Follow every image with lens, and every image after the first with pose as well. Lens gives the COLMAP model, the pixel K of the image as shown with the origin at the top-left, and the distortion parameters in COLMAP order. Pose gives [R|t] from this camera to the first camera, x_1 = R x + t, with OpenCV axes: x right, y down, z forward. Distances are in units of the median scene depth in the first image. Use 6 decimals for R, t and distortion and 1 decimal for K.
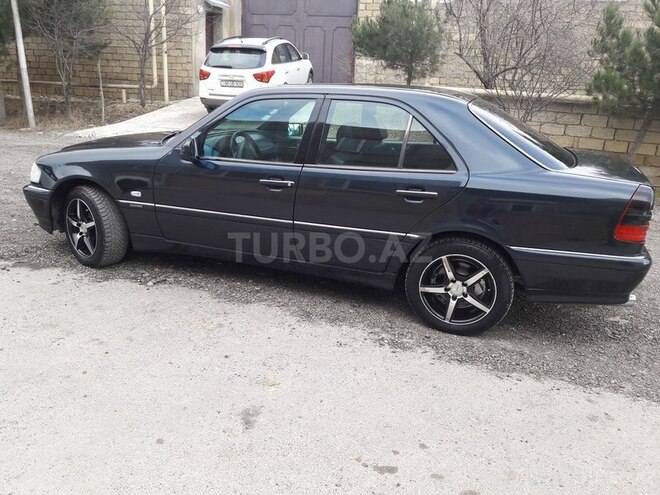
lens RADIAL K [[536.5, 0, 330.0], [0, 536.5, 247.5], [0, 0, 1]] dist [0.129789, -0.308678]
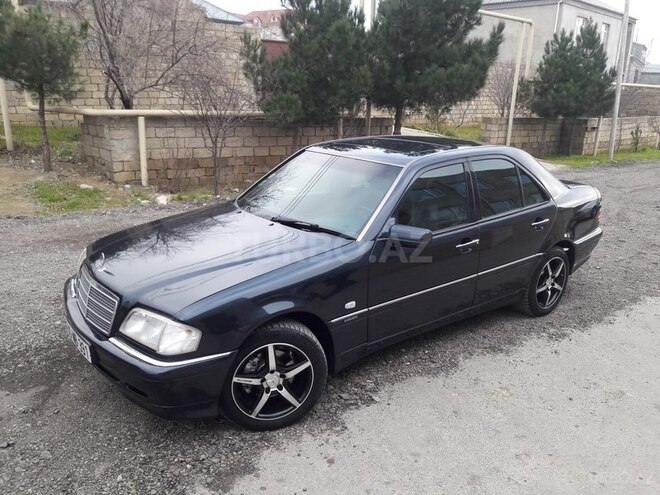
lens RADIAL K [[539.1, 0, 330.0], [0, 539.1, 247.5], [0, 0, 1]] dist [0.070322, -0.118503]
pose [[0.549105, -0.271161, 0.790541, -1.067126], [0.256603, 0.954915, 0.149307, -0.334037], [-0.795386, 0.120870, 0.593929, 0.568418]]
